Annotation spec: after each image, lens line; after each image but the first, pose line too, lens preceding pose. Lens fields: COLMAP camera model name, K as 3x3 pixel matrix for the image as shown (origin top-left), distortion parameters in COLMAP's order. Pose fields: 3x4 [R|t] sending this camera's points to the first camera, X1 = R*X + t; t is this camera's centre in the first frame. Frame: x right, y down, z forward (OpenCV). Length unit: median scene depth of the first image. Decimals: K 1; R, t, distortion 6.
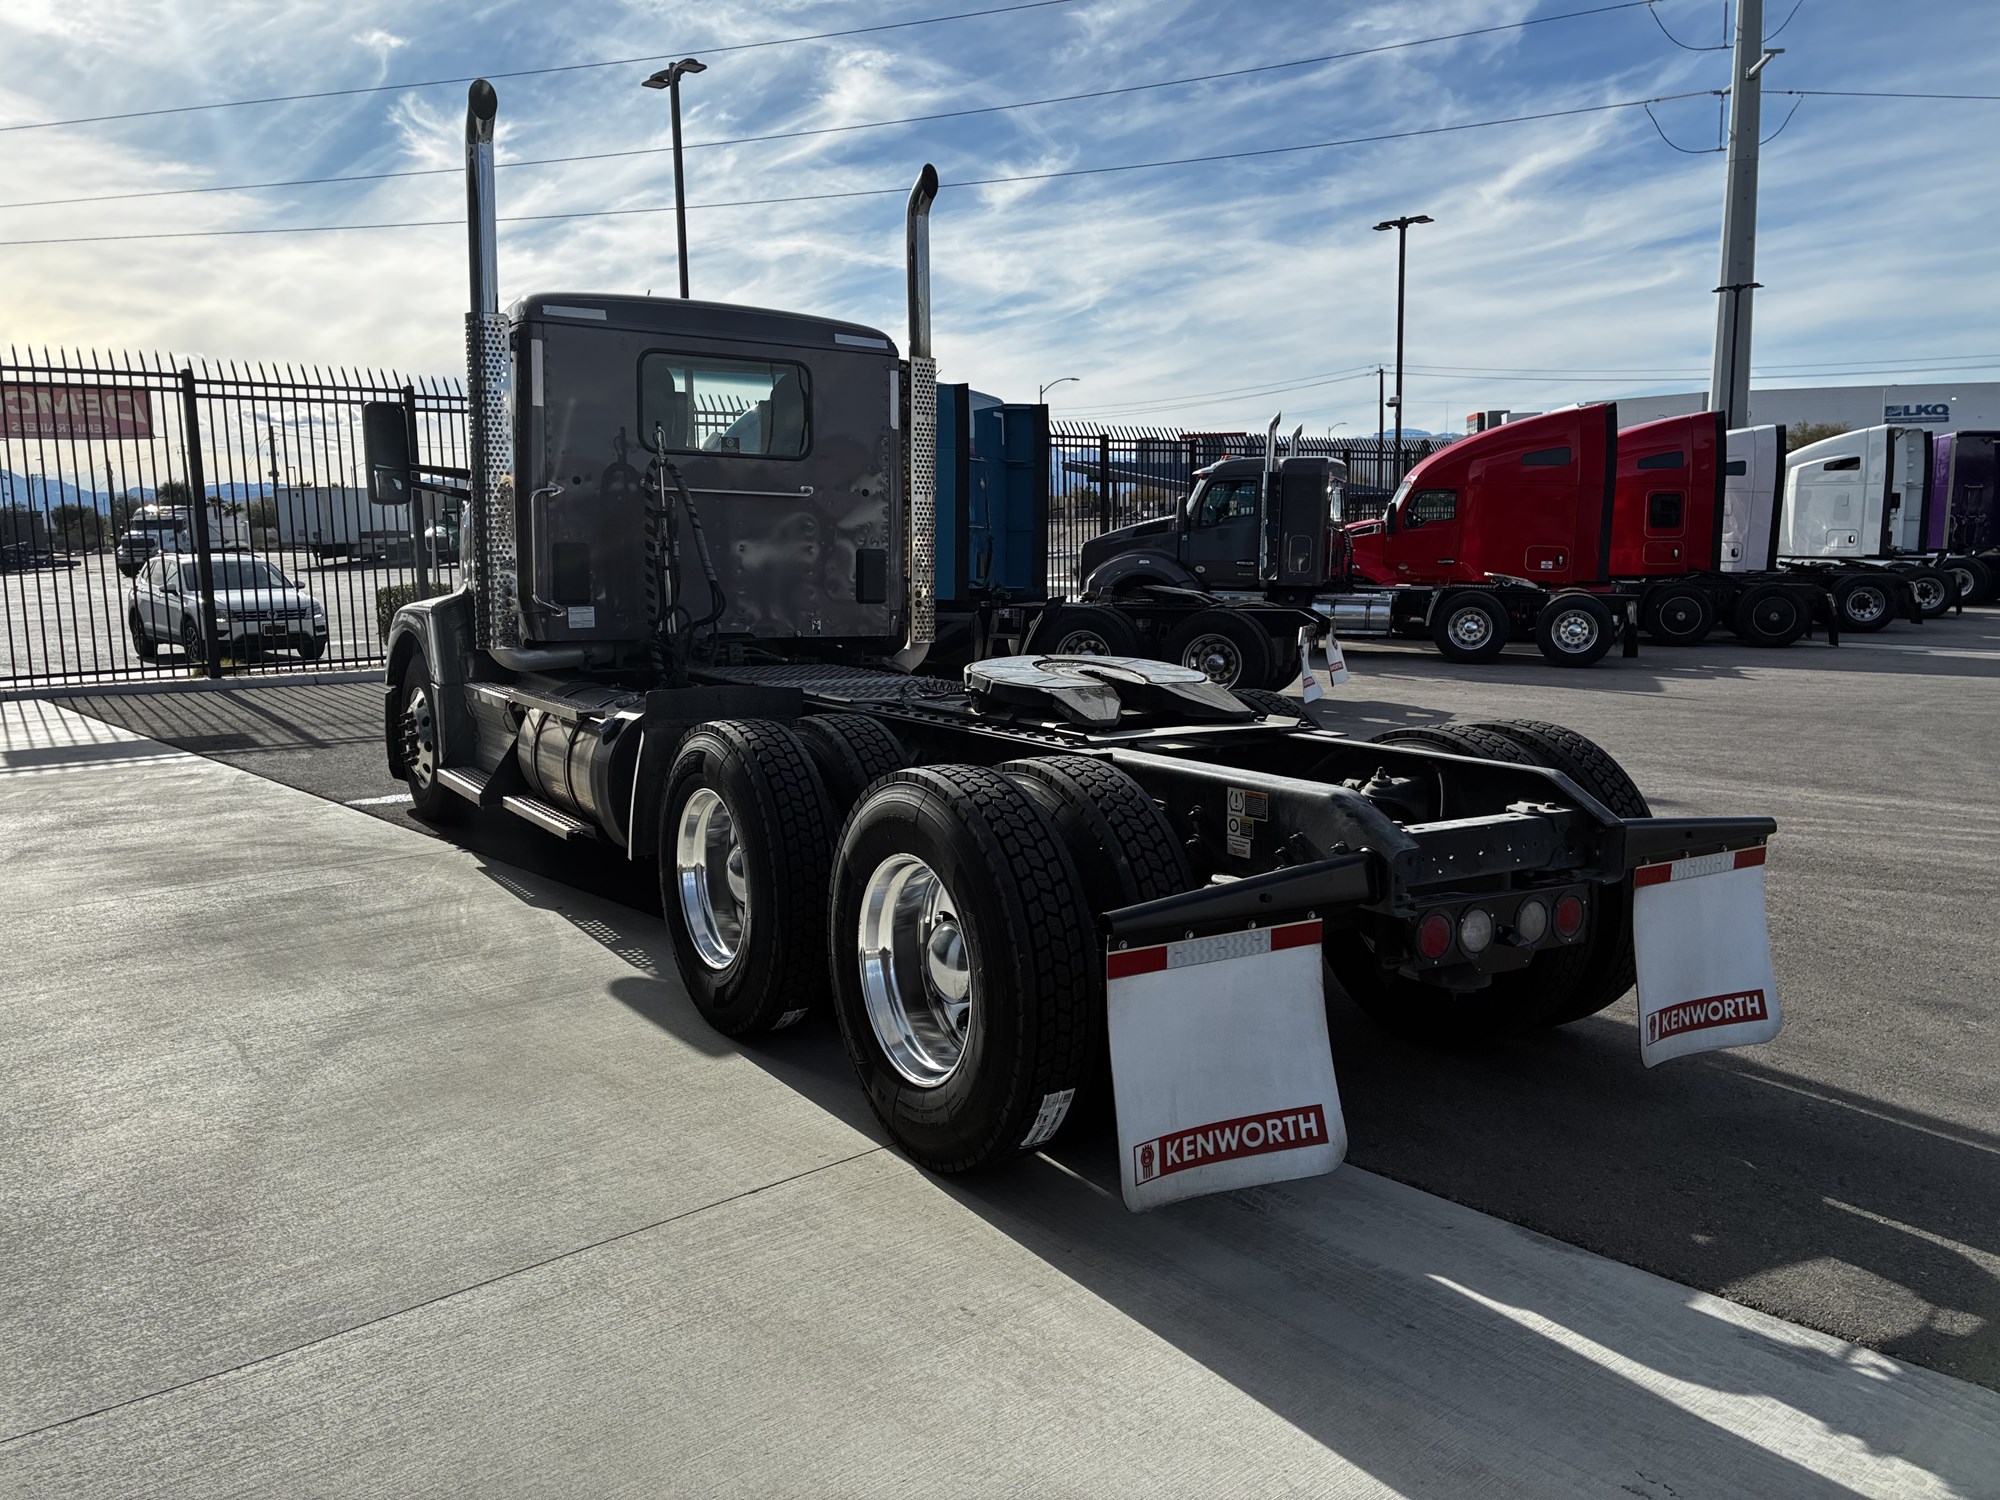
lens RADIAL K [[1497.8, 0, 1000.0], [0, 1497.8, 750.0], [0, 0, 1]] dist [0.003642, 0.002580]
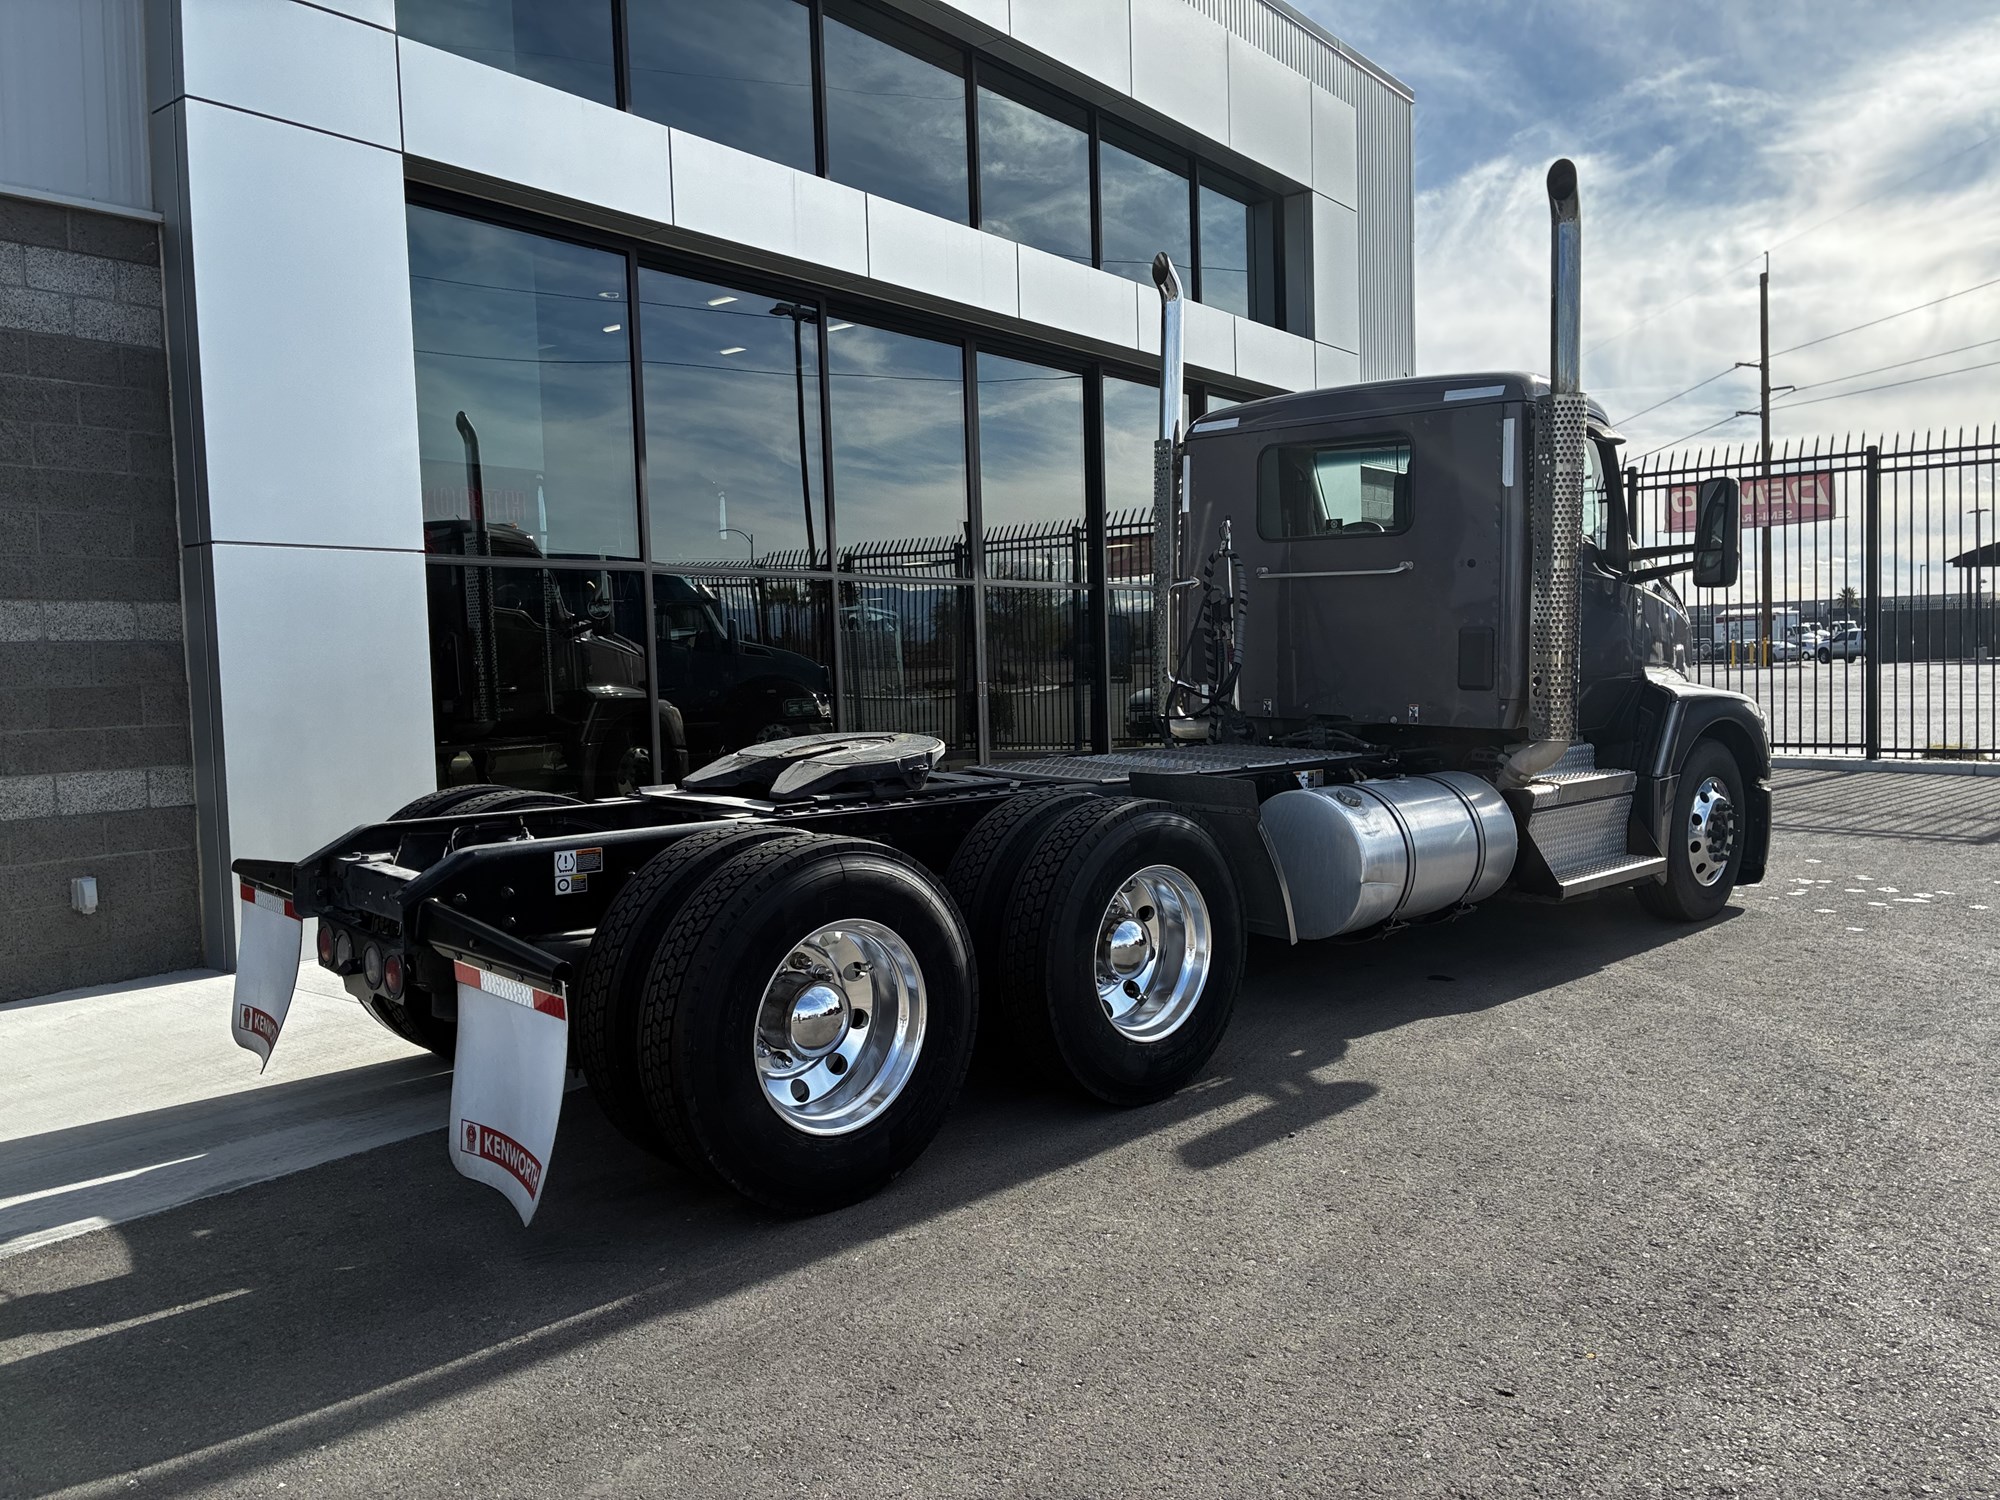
lens RADIAL K [[1497.8, 0, 1000.0], [0, 1497.8, 750.0], [0, 0, 1]] dist [0.003642, 0.002580]
pose [[0.196545, 0.067761, -0.978151, 0.335951], [-0.115769, 0.992235, 0.045475, -0.033195], [0.973636, 0.104302, 0.202863, 0.262909]]
